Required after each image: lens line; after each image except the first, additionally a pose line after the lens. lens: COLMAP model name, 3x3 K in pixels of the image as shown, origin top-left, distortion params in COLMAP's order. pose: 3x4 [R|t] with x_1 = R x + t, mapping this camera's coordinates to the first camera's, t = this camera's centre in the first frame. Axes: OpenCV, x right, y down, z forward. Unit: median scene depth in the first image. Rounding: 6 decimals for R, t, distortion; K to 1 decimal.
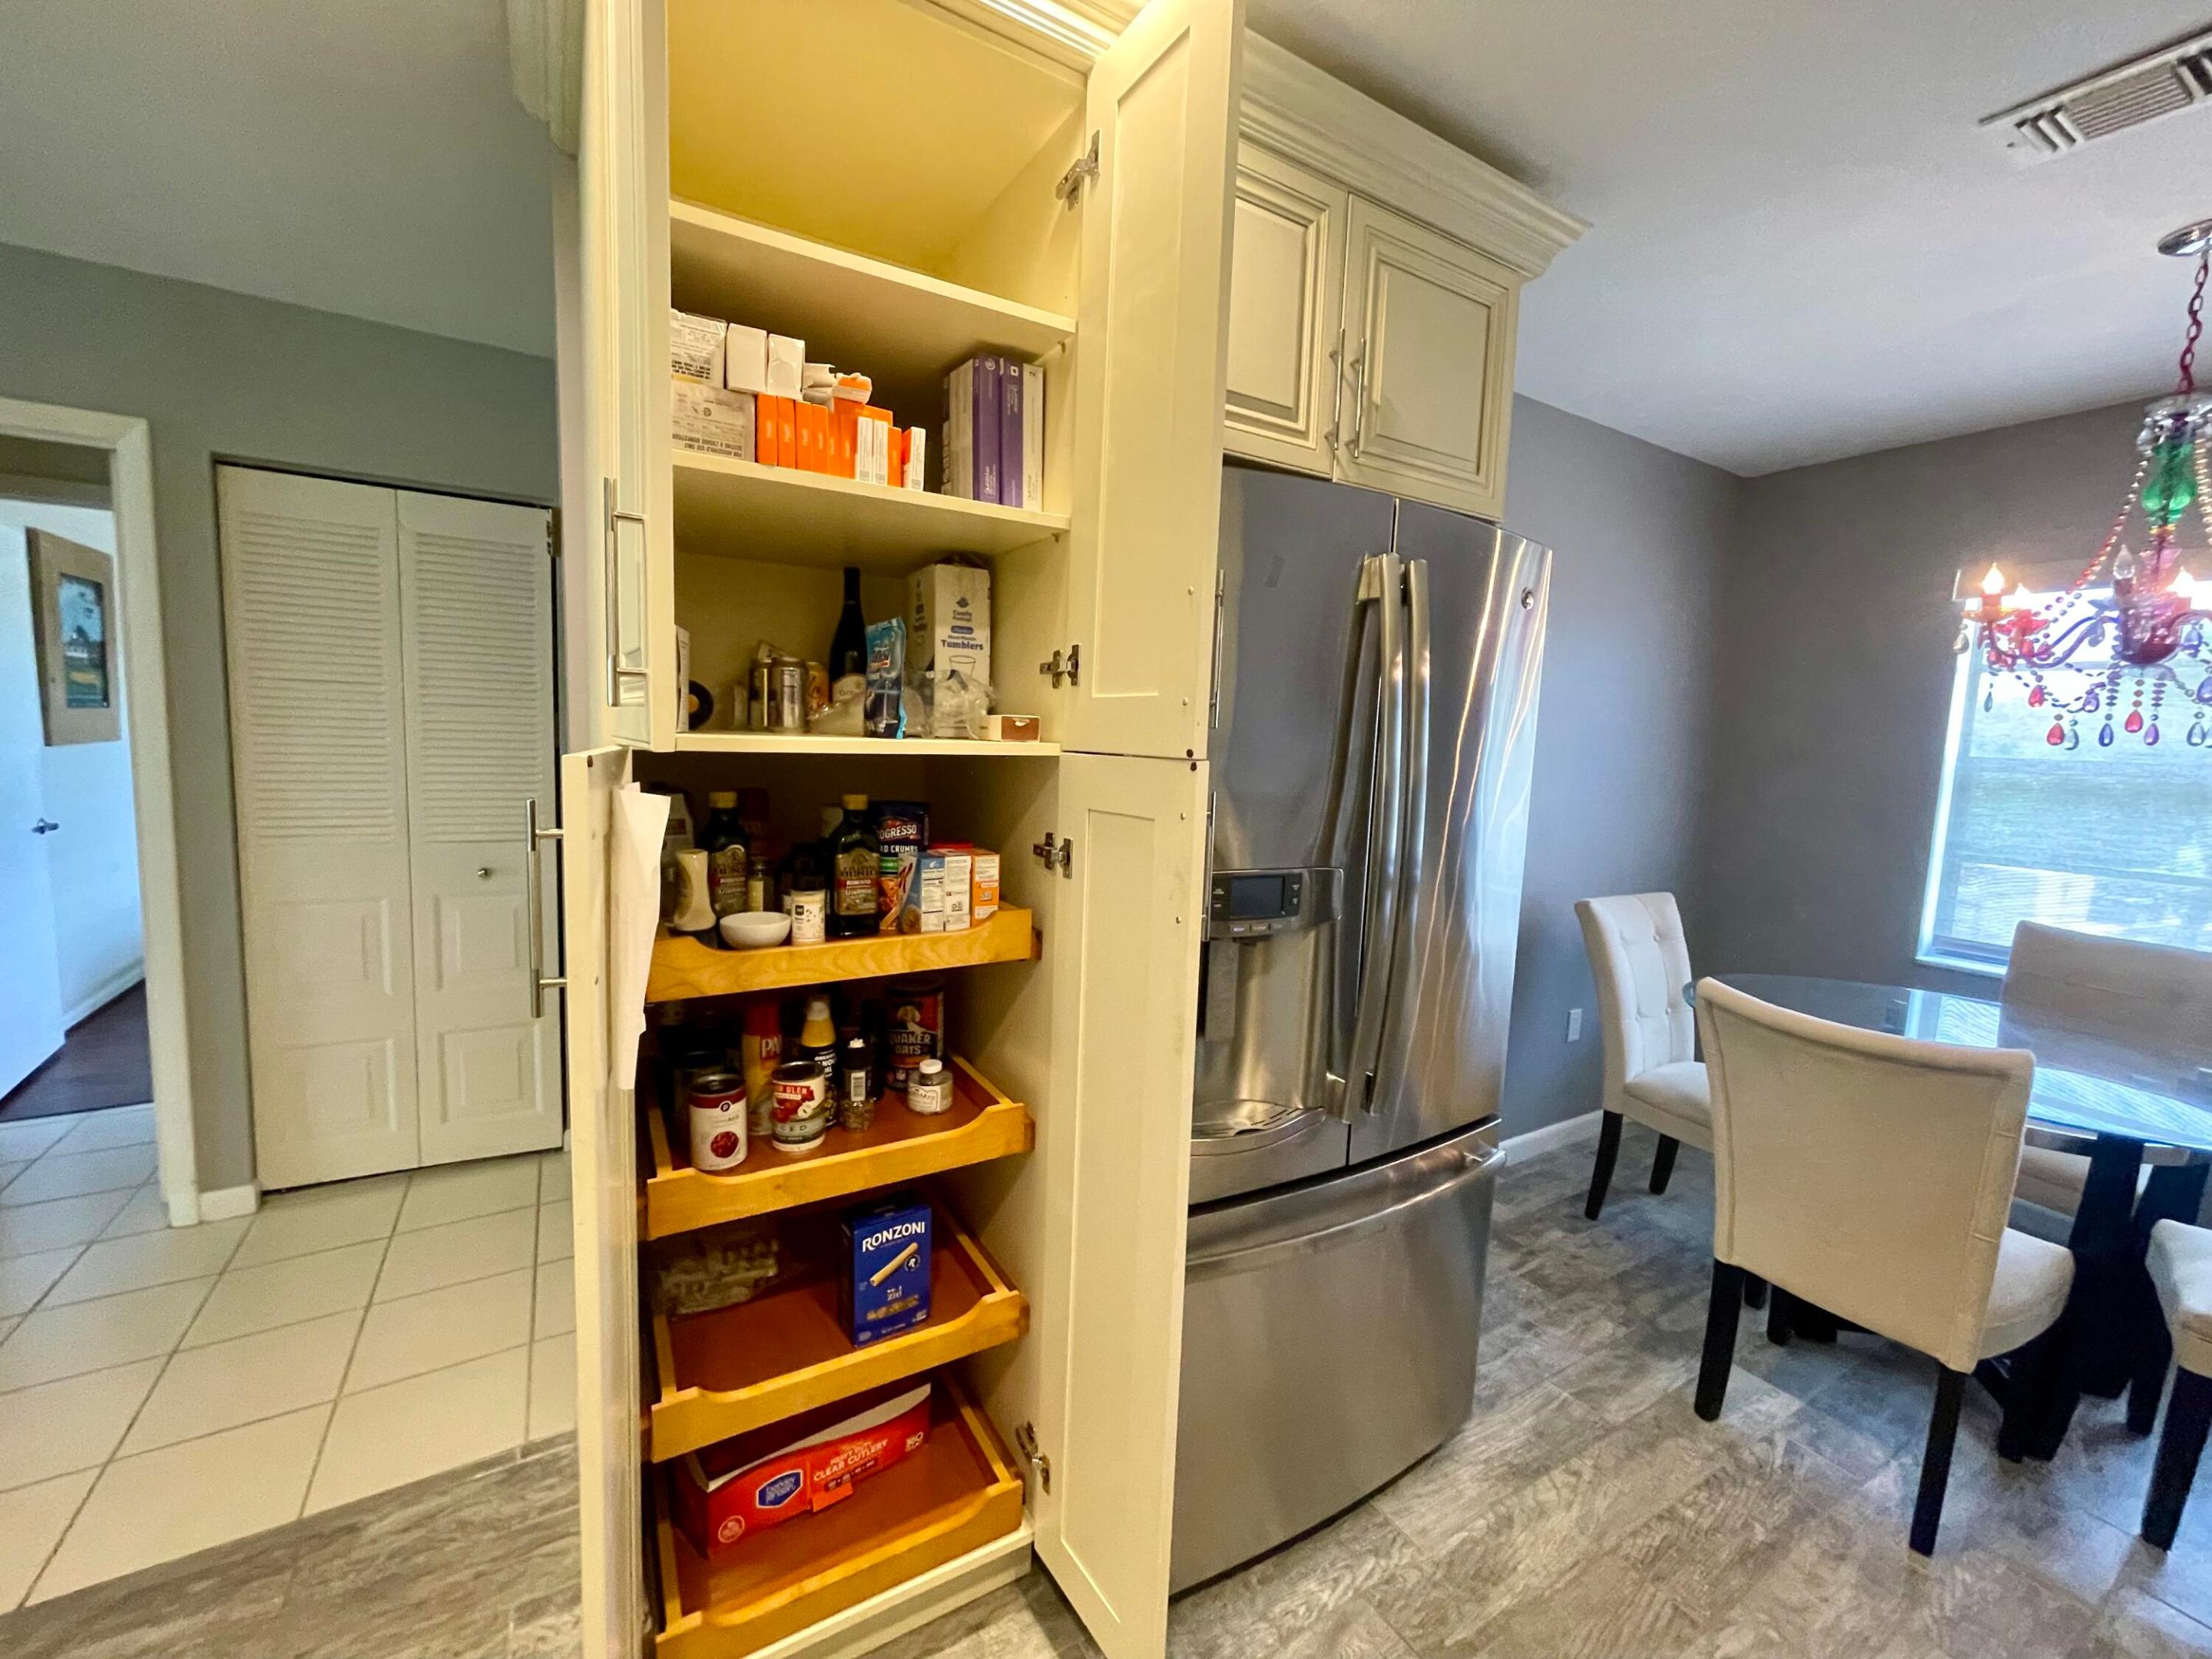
lens RADIAL K [[882.3, 0, 1078.9], [0, 882.3, 827.6], [0, 0, 1]] dist [0.002132, -0.003252]
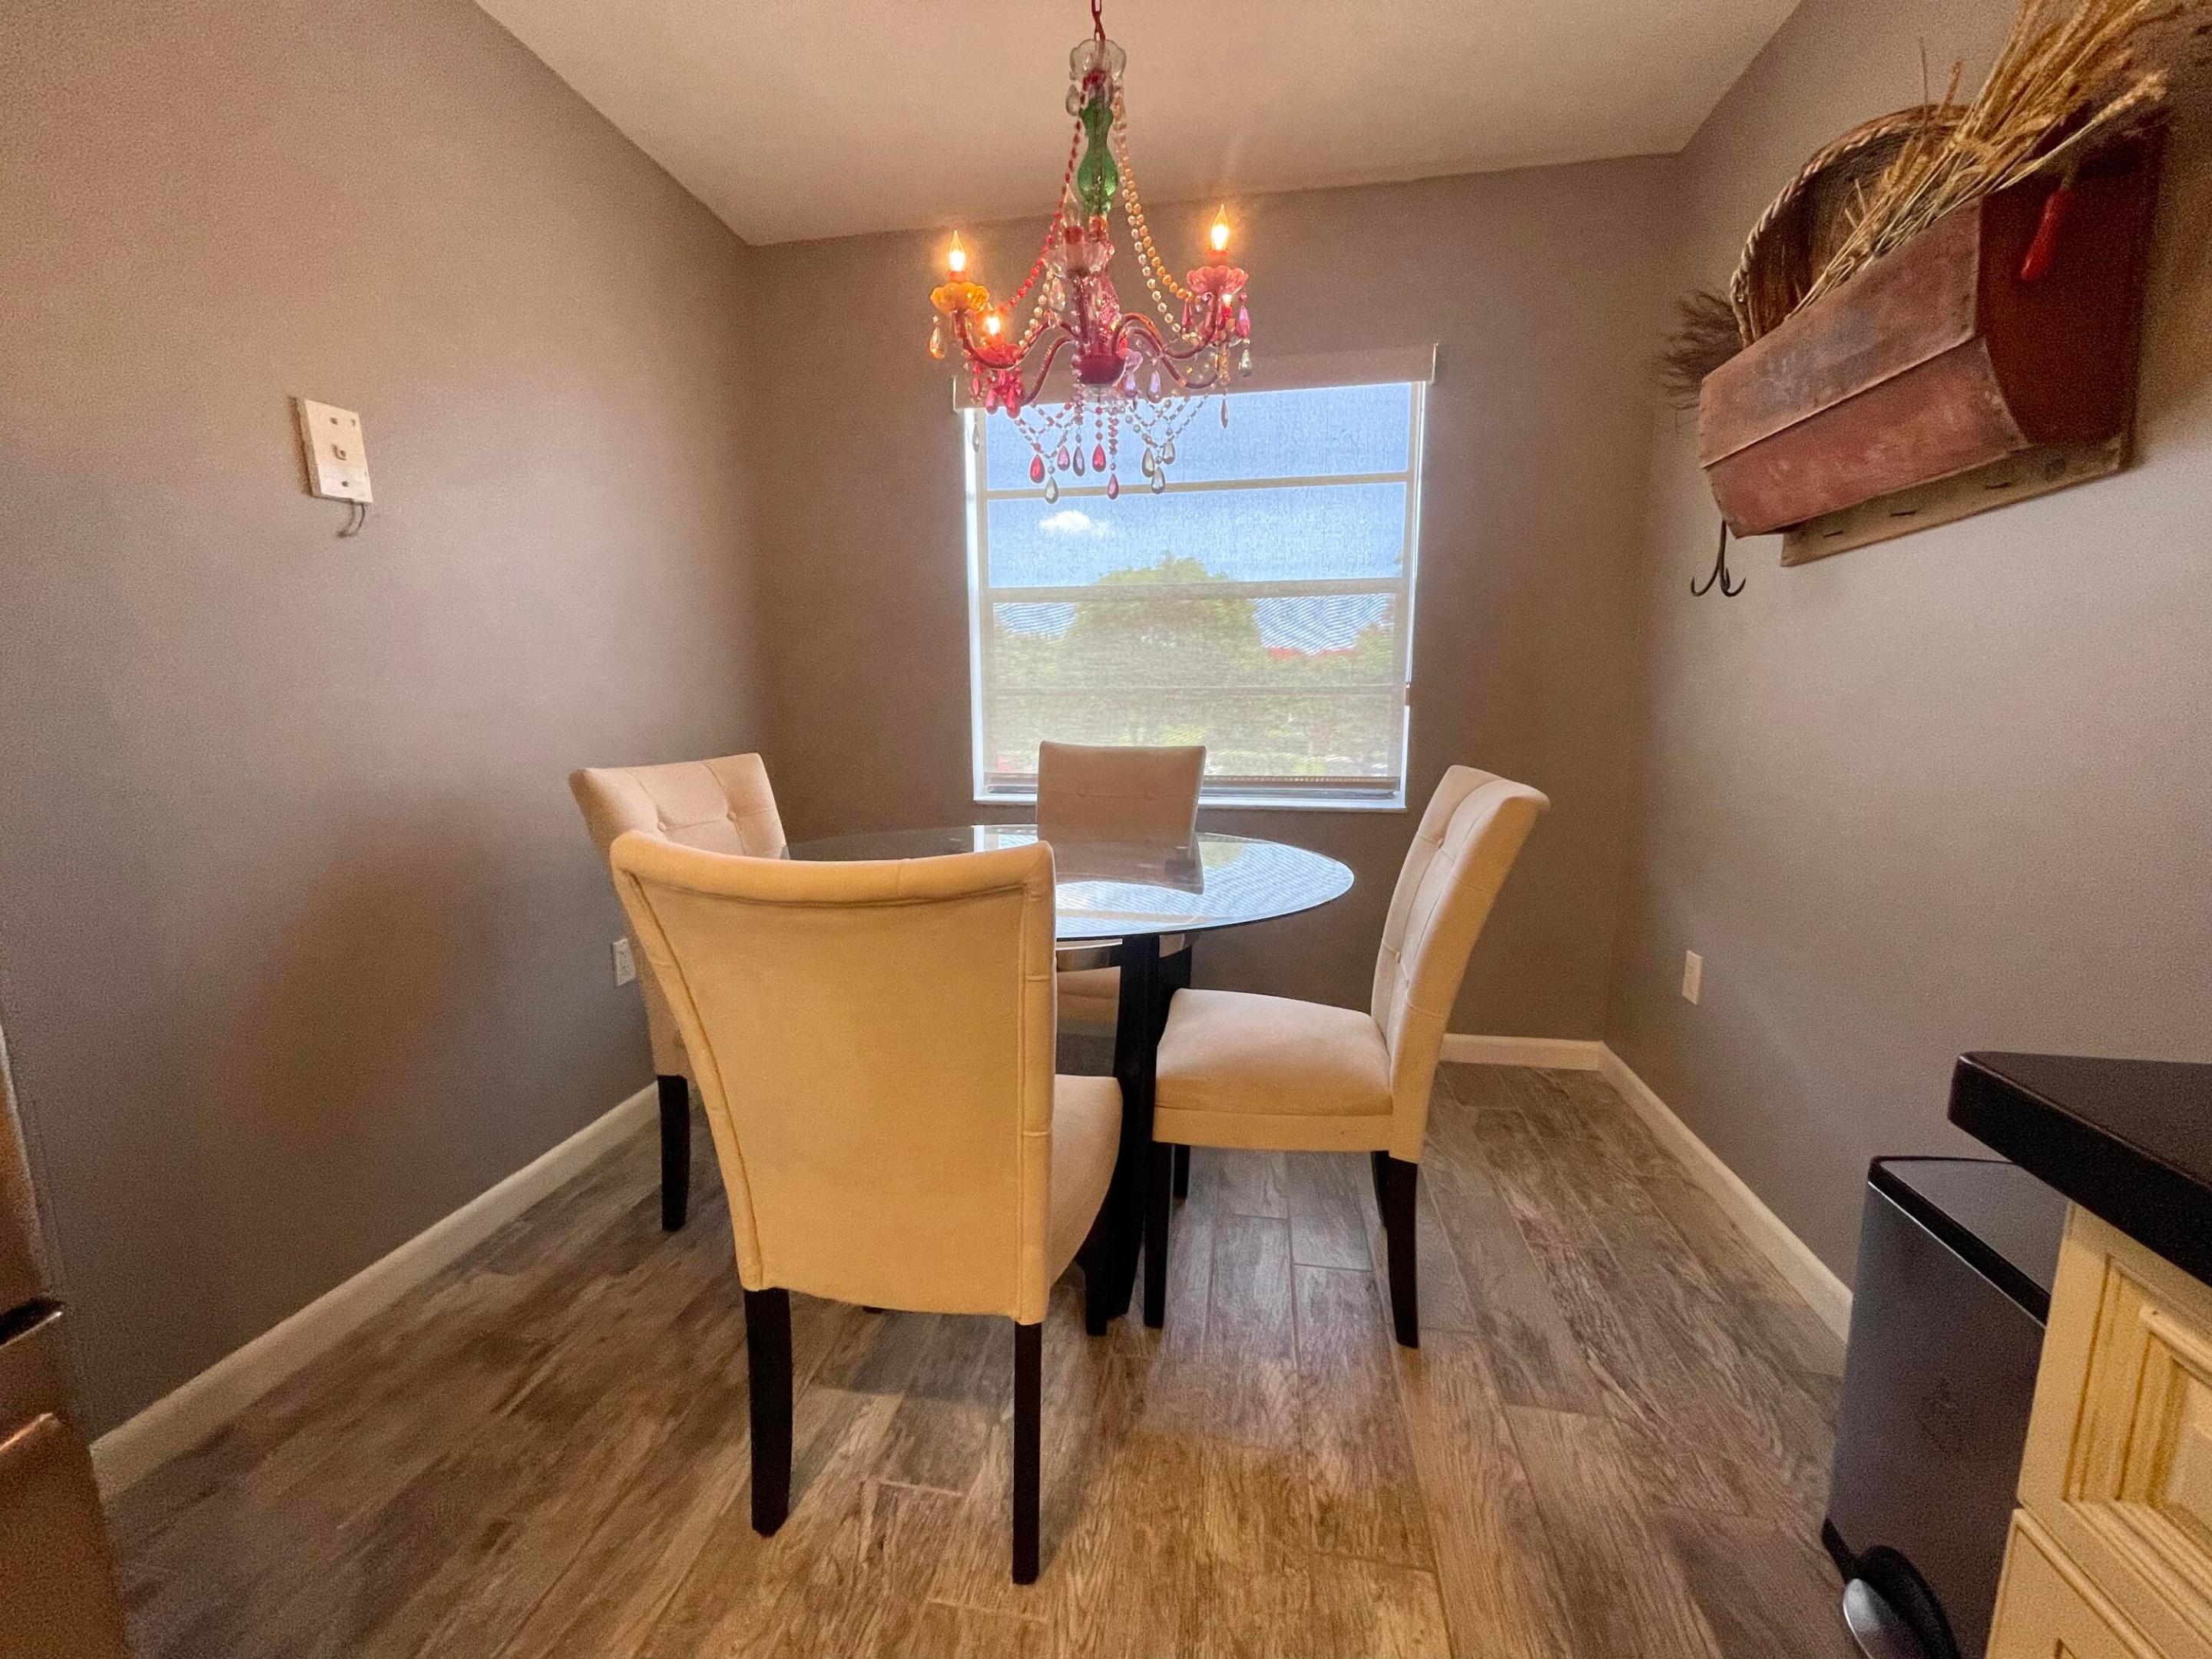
lens RADIAL K [[904.4, 0, 1087.5], [0, 904.4, 824.2], [0, 0, 1]] dist [-0.004240, -0.000126]
pose [[0.649767, -0.150777, 0.745030, 0.491736], [0.104972, 0.988538, 0.108507, 0.138461], [-0.752851, 0.007703, 0.658146, 0.438817]]
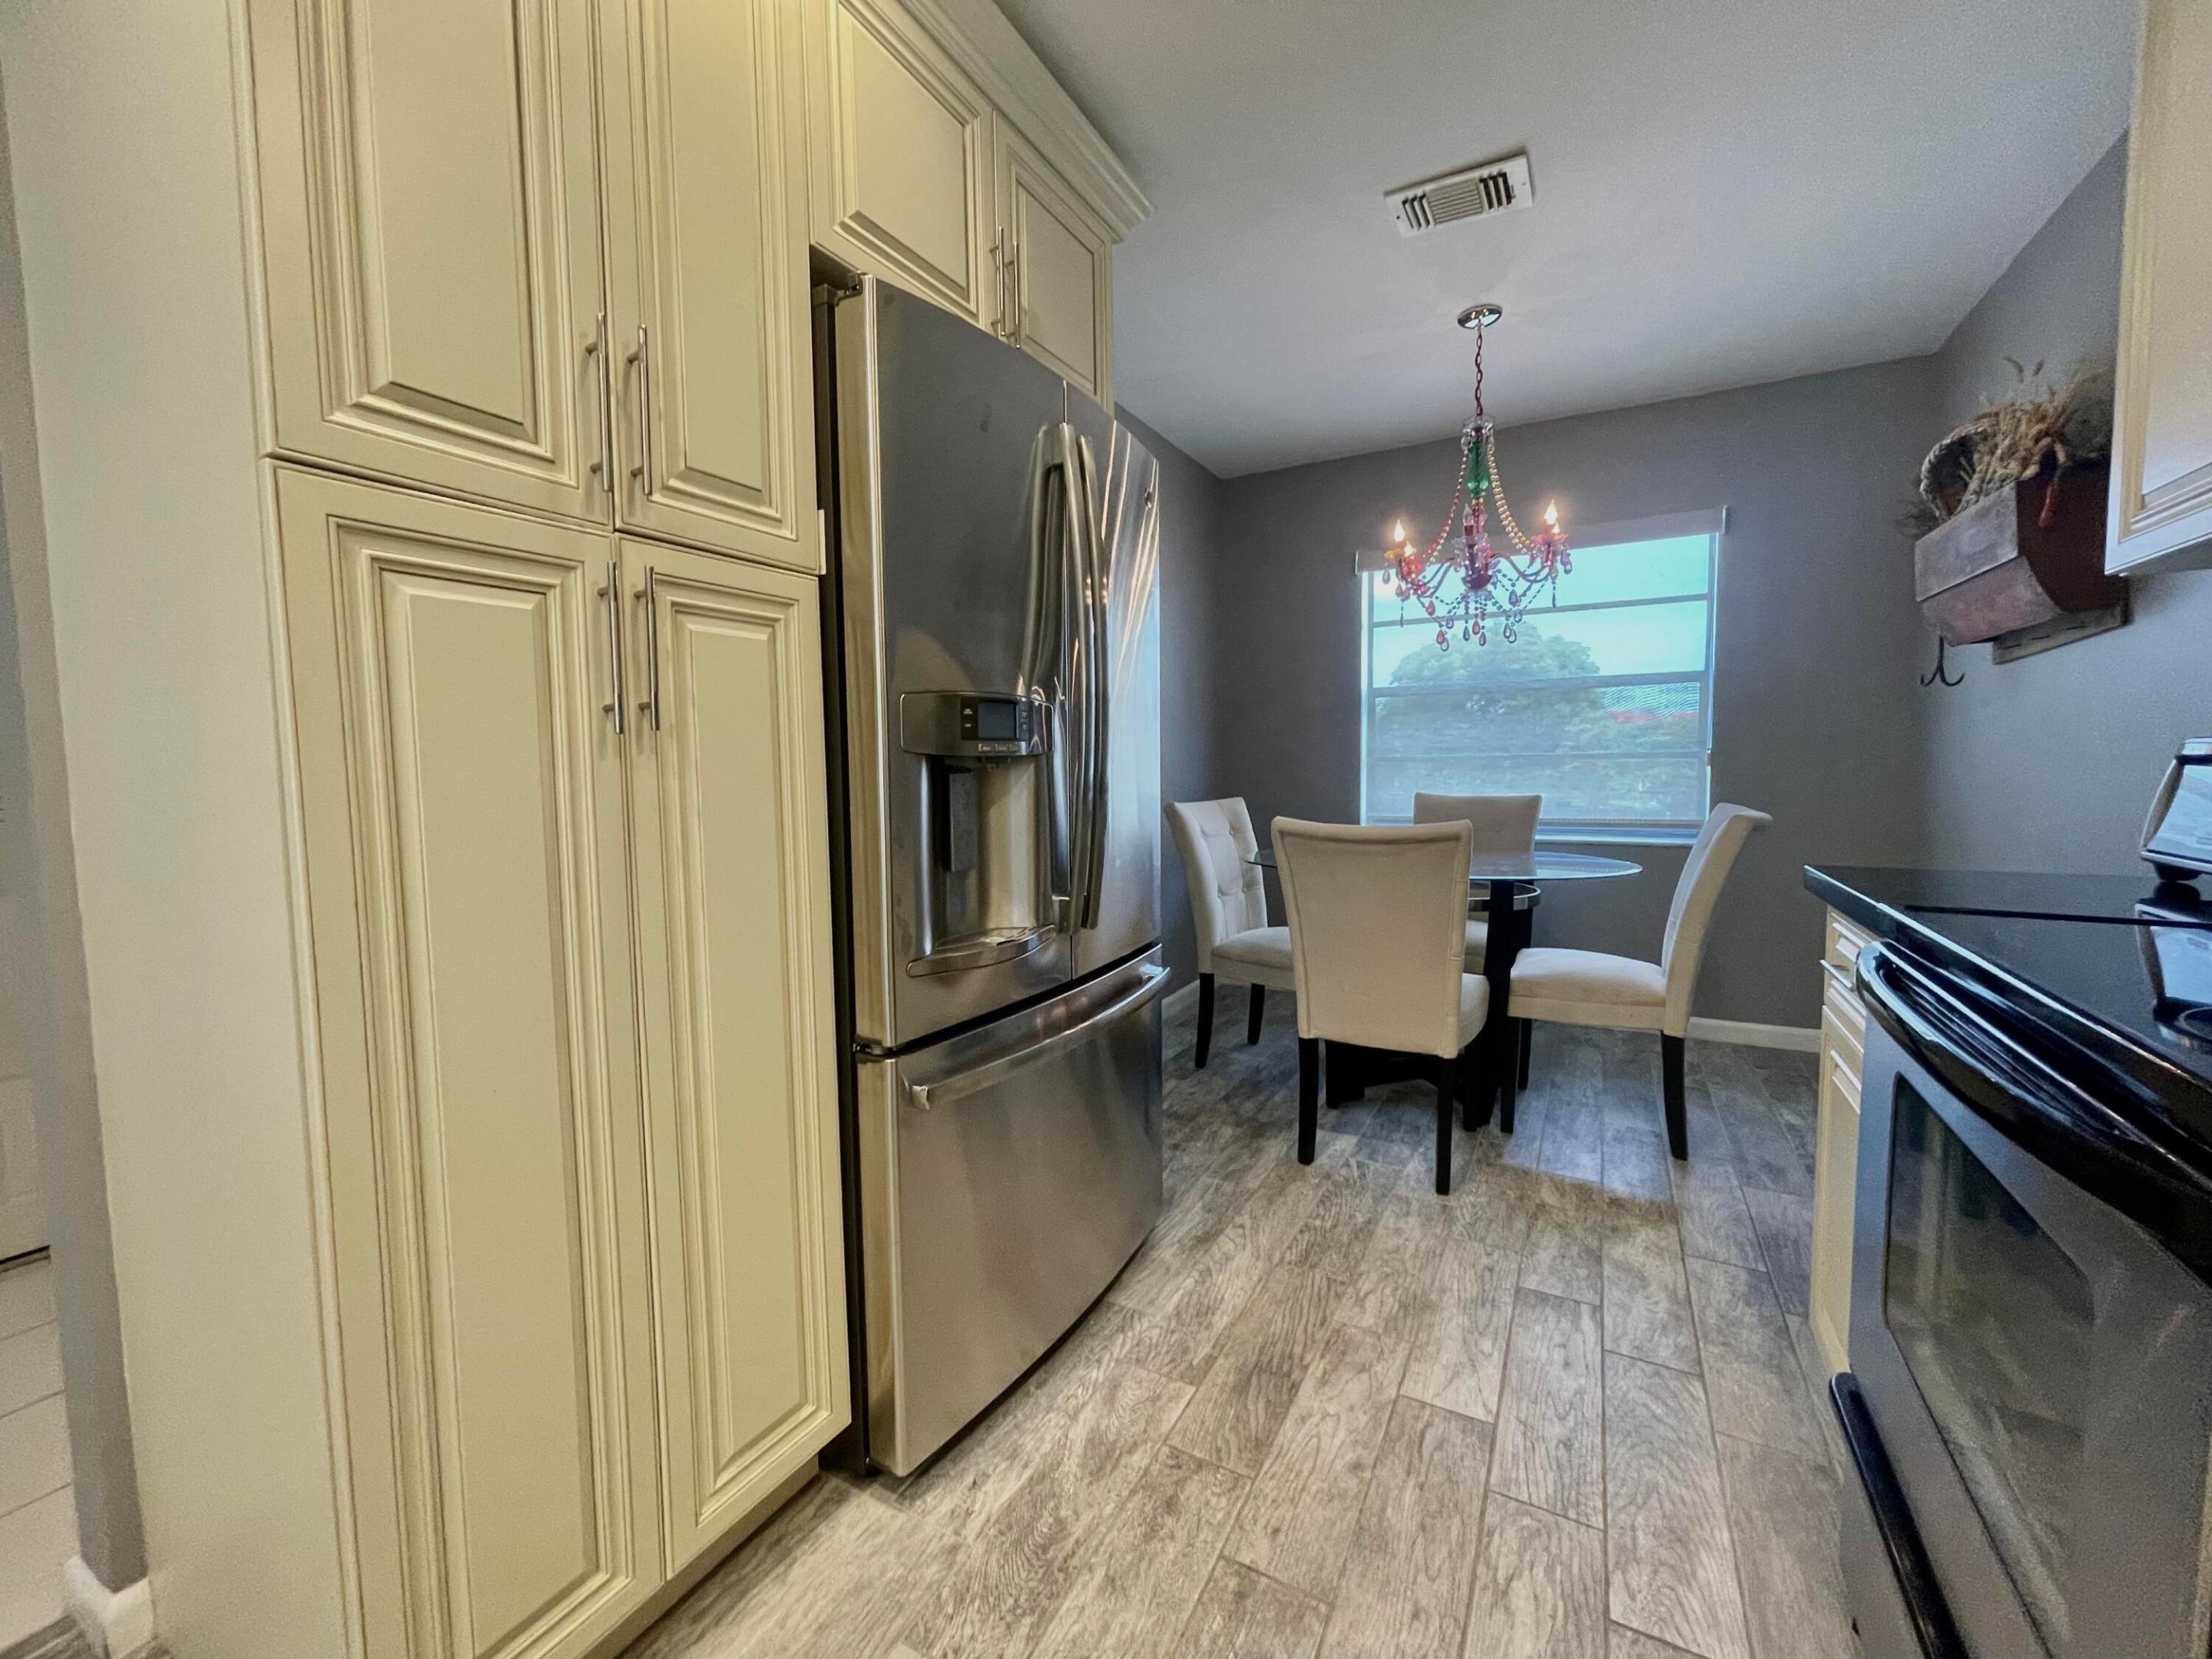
lens RADIAL K [[904.4, 0, 1087.5], [0, 904.4, 824.2], [0, 0, 1]] dist [-0.004240, -0.000126]
pose [[0.860730, -0.082614, 0.502314, -0.196780], [0.095975, 0.995383, -0.000748, 0.159408], [-0.499933, 0.048854, 0.864685, 0.000113]]
